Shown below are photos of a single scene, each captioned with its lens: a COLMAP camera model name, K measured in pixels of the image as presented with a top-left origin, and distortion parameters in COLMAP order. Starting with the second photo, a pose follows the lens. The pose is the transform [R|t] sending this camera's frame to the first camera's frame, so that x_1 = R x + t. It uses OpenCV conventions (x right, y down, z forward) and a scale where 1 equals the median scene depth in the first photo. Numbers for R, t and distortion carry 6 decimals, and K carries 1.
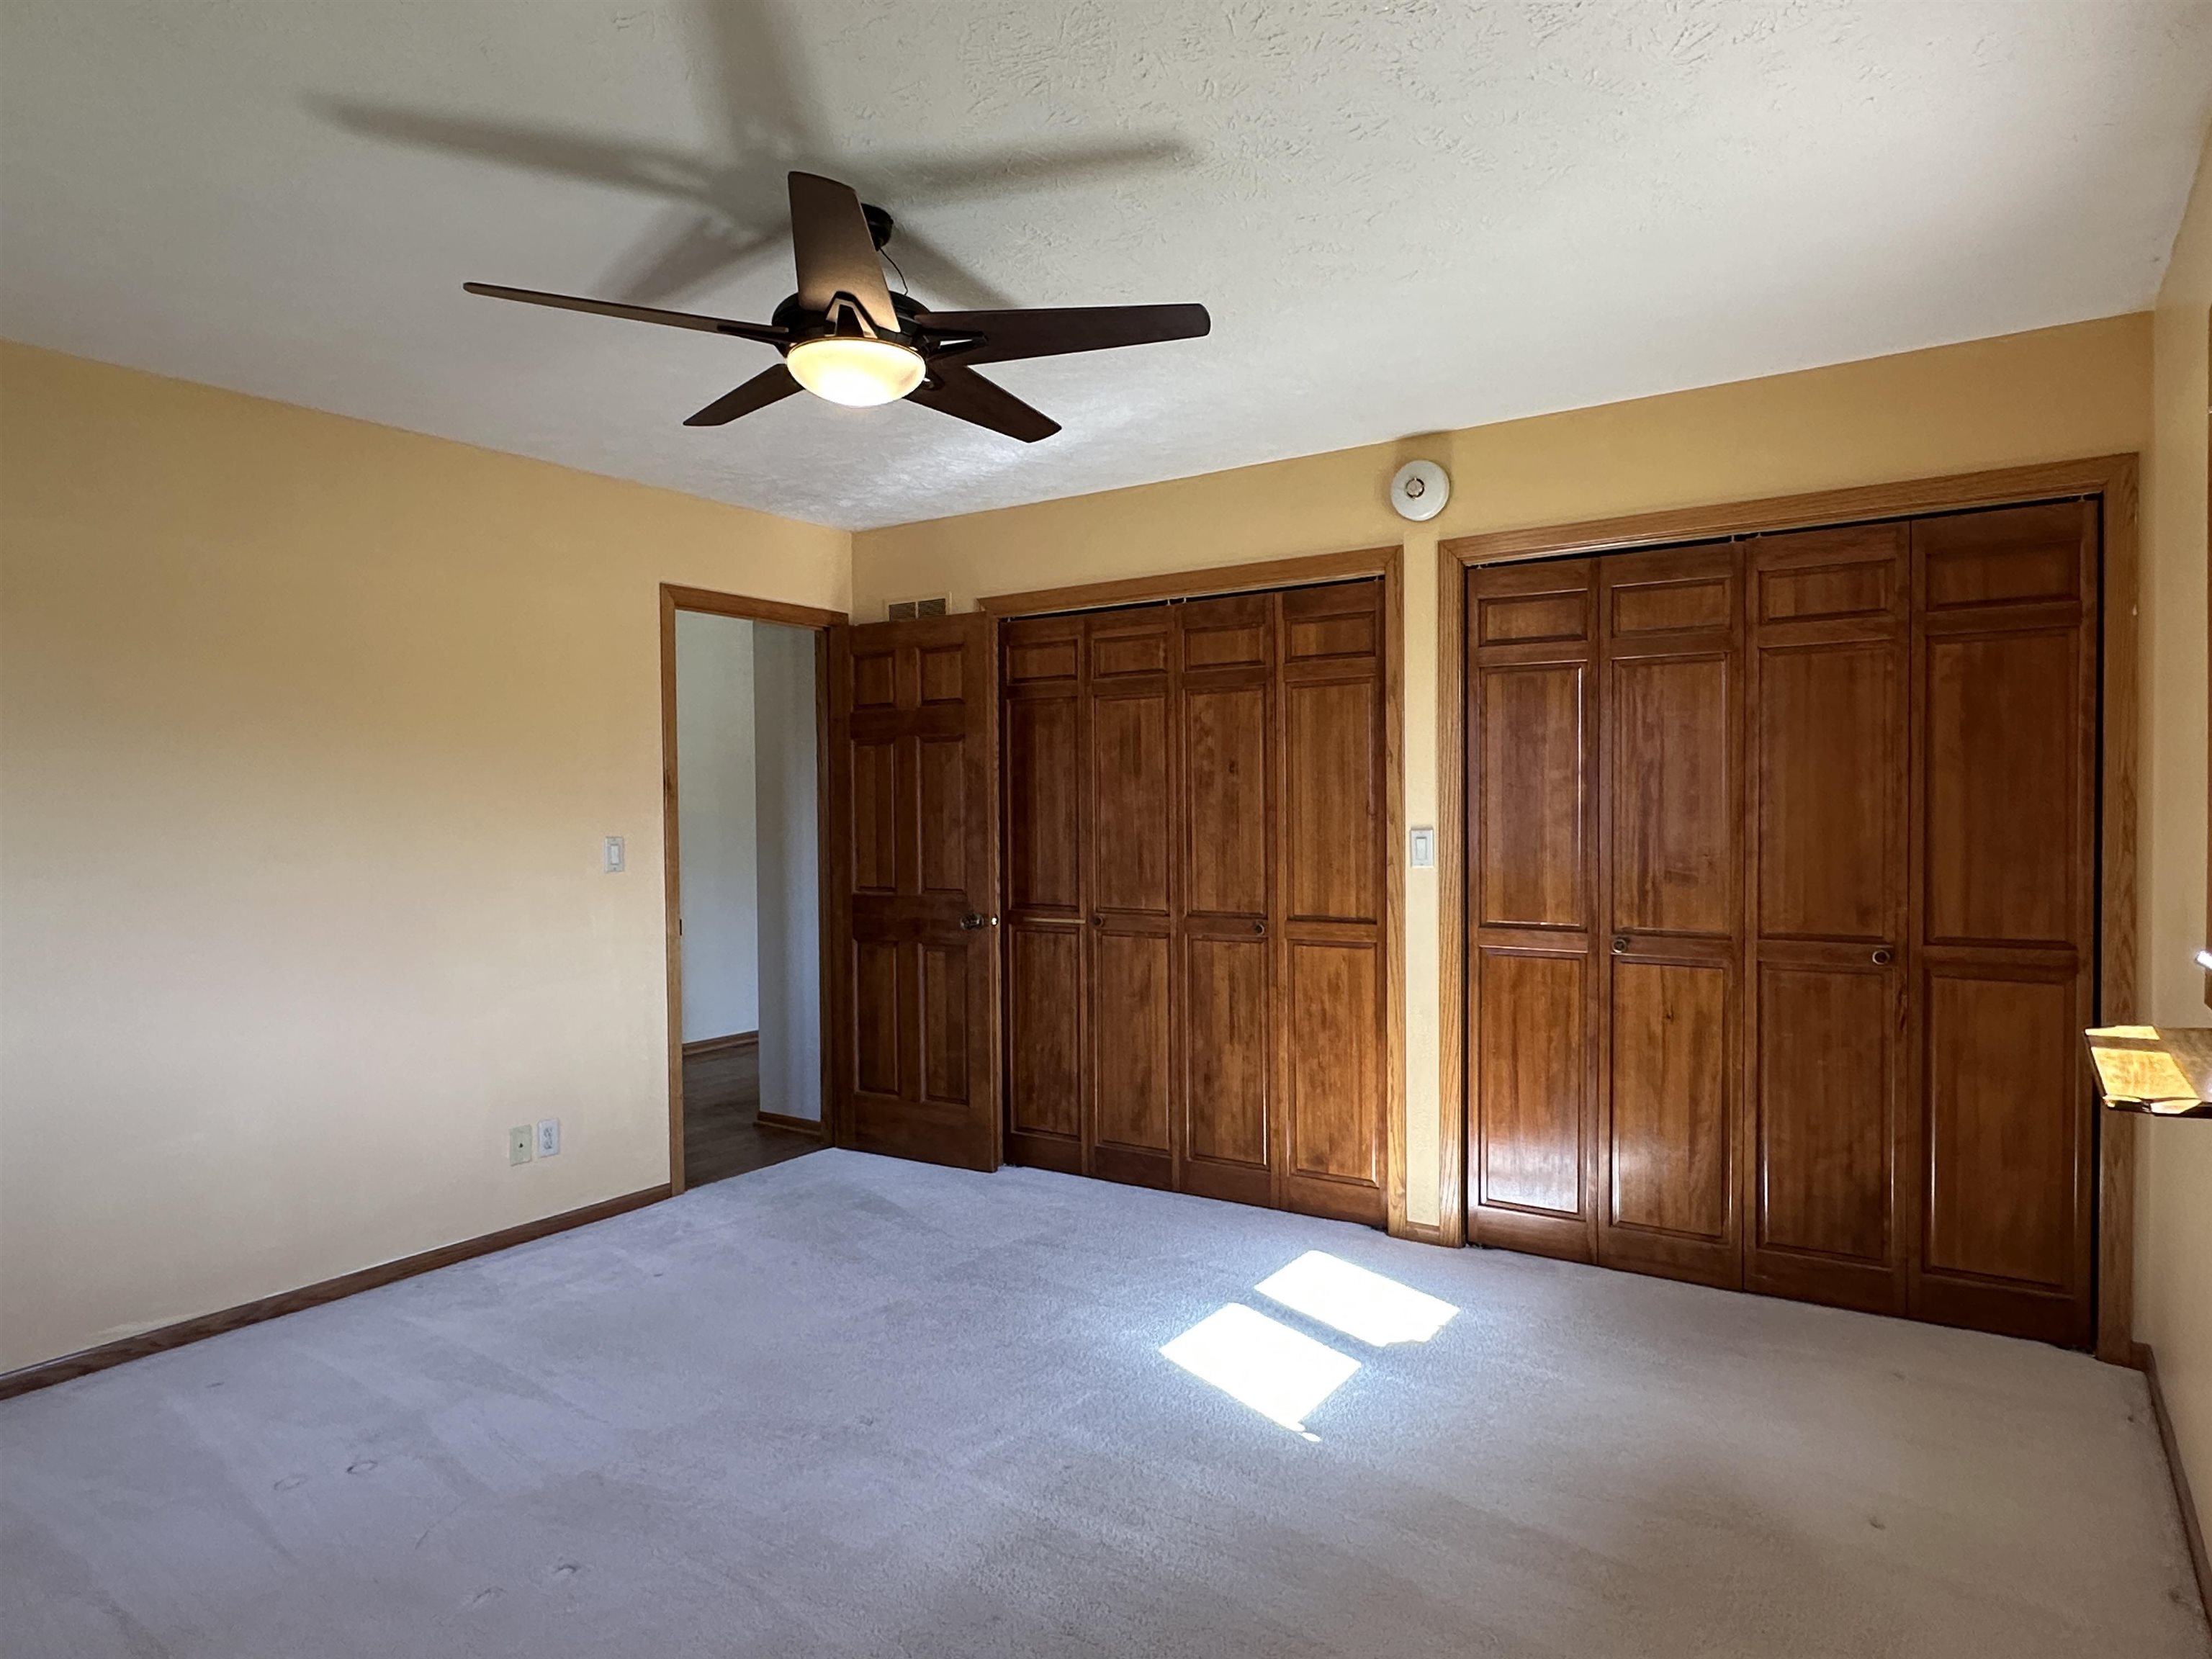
lens RADIAL K [[1357.4, 0, 1100.8], [0, 1357.4, 824.8], [0, 0, 1]] dist [0.003373, -0.001588]
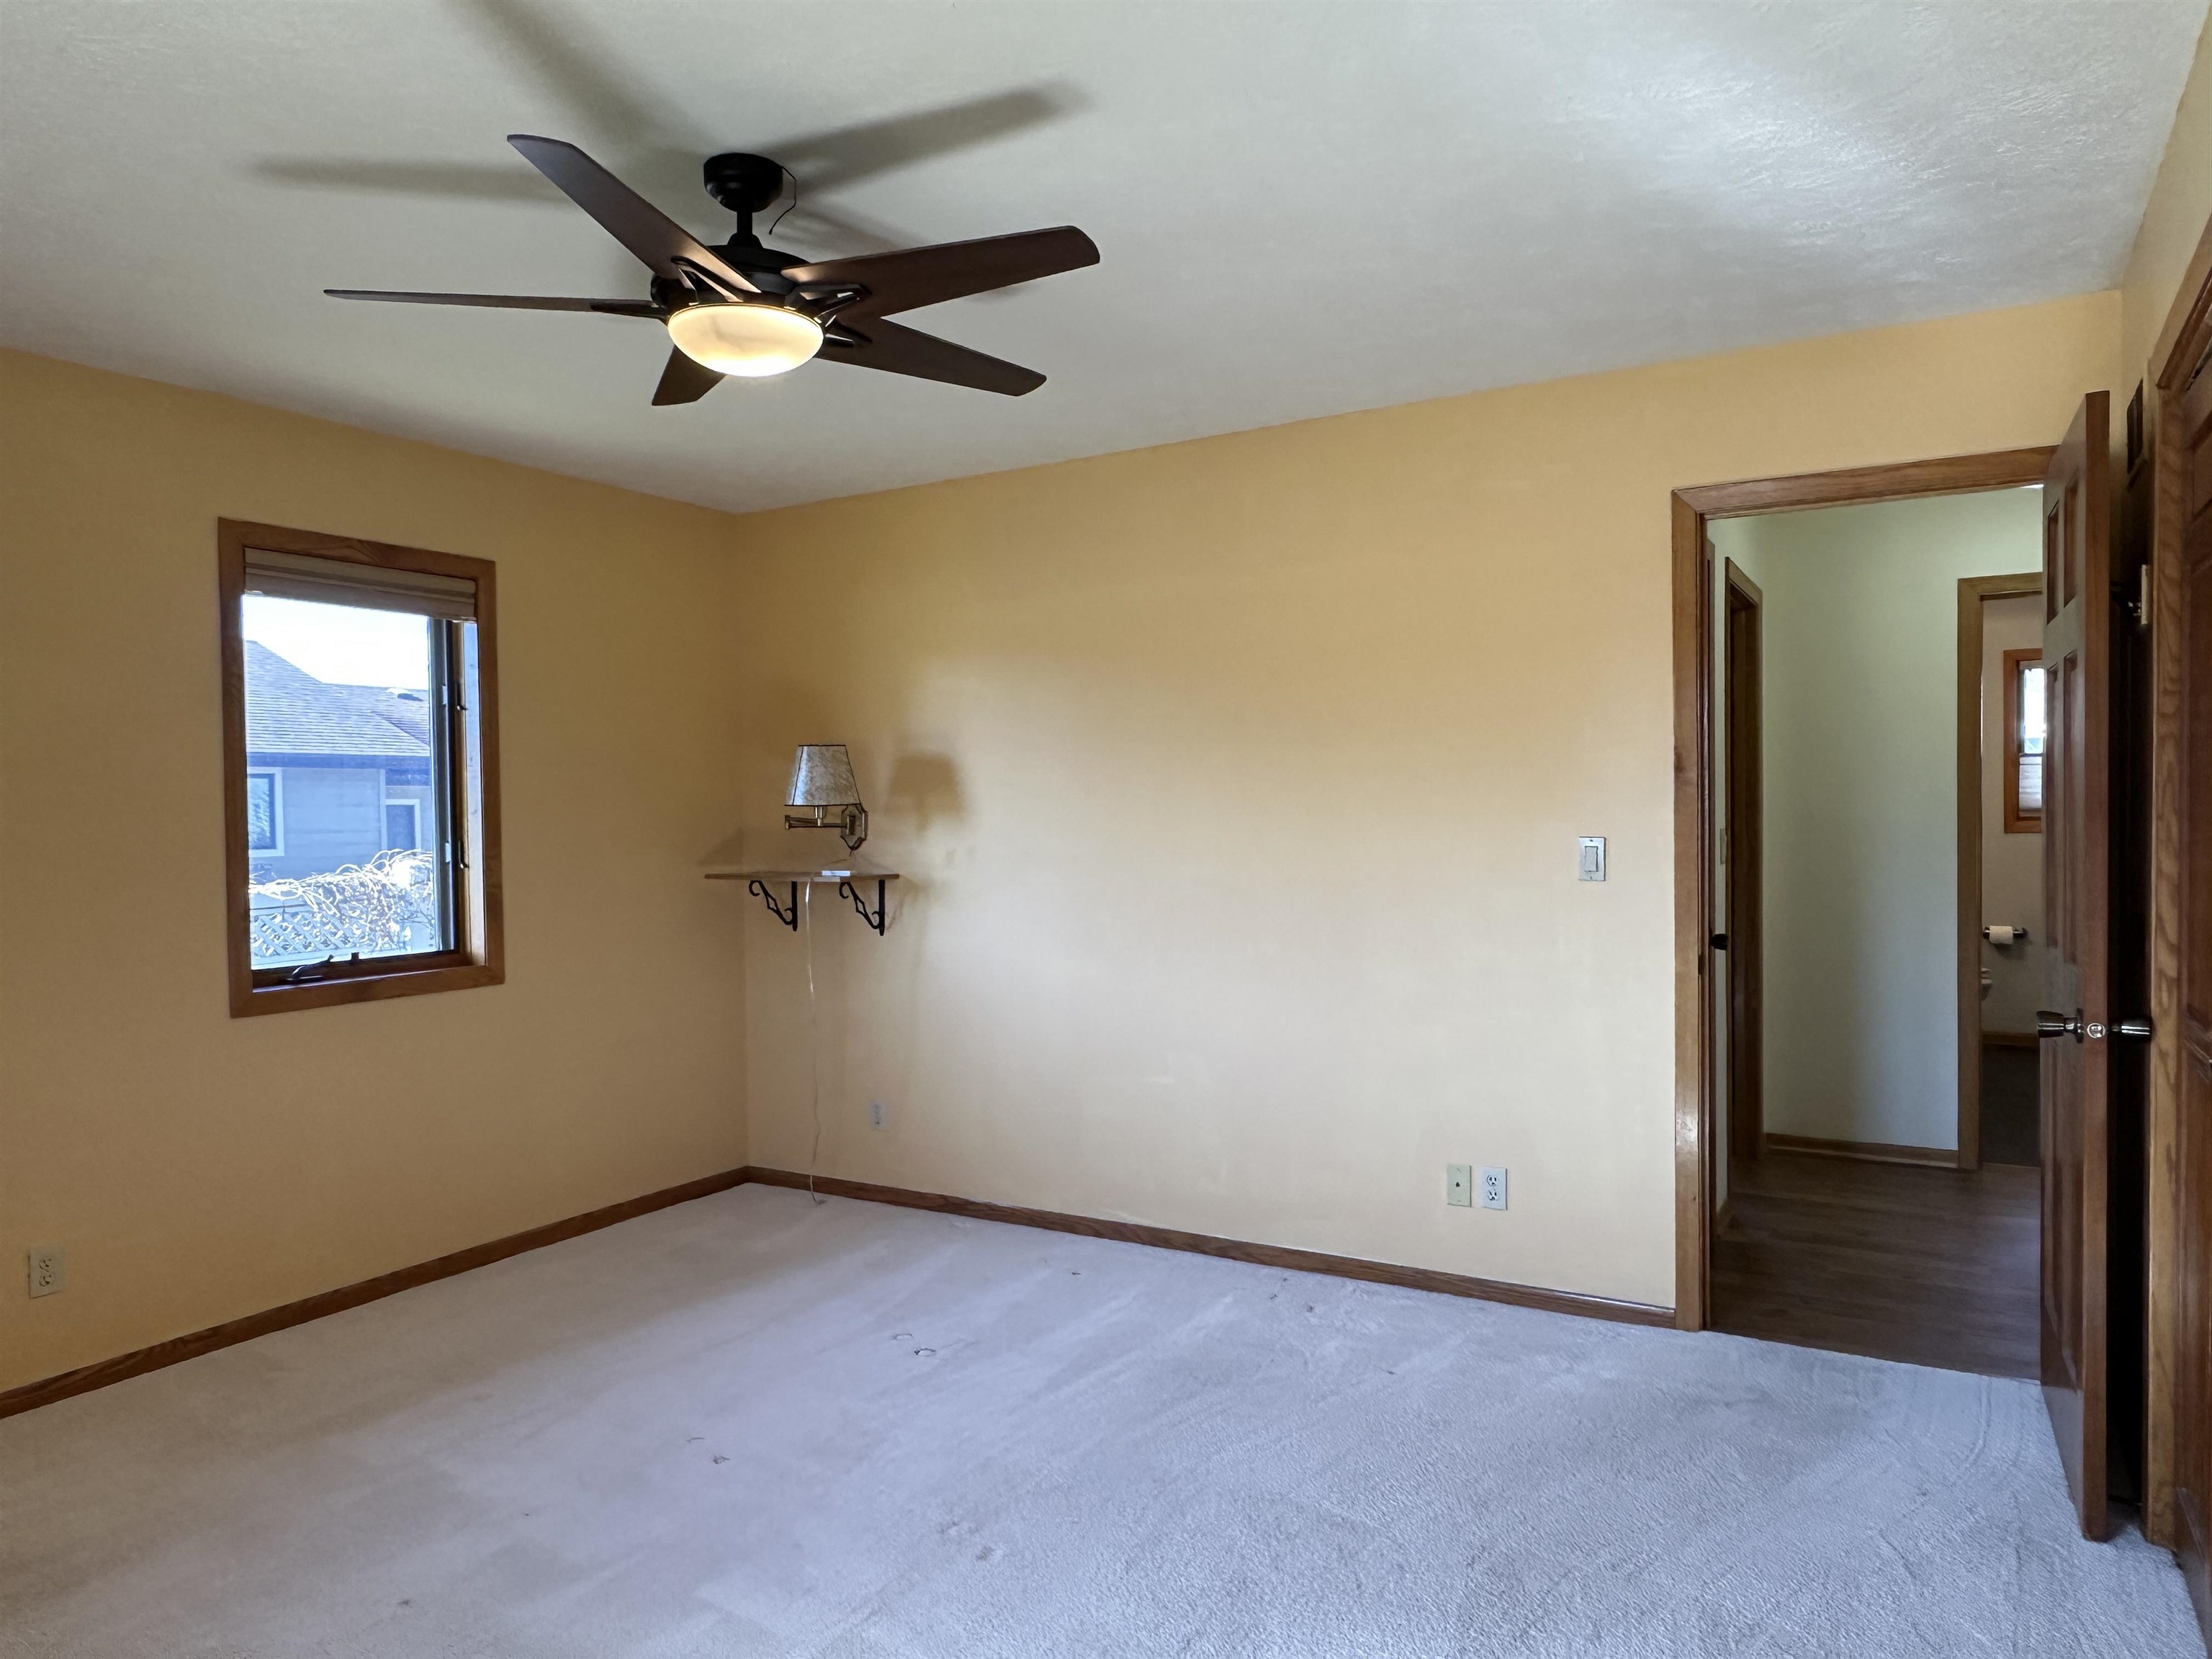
lens RADIAL K [[1444.6, 0, 1102.2], [0, 1444.6, 835.2], [0, 0, 1]] dist [0.010597, 0.002801]
pose [[0.054114, 0.029085, -0.998111, 0.506134], [0.003181, 0.999566, 0.029300, -0.019533], [0.998530, -0.004760, 0.053998, 0.742430]]
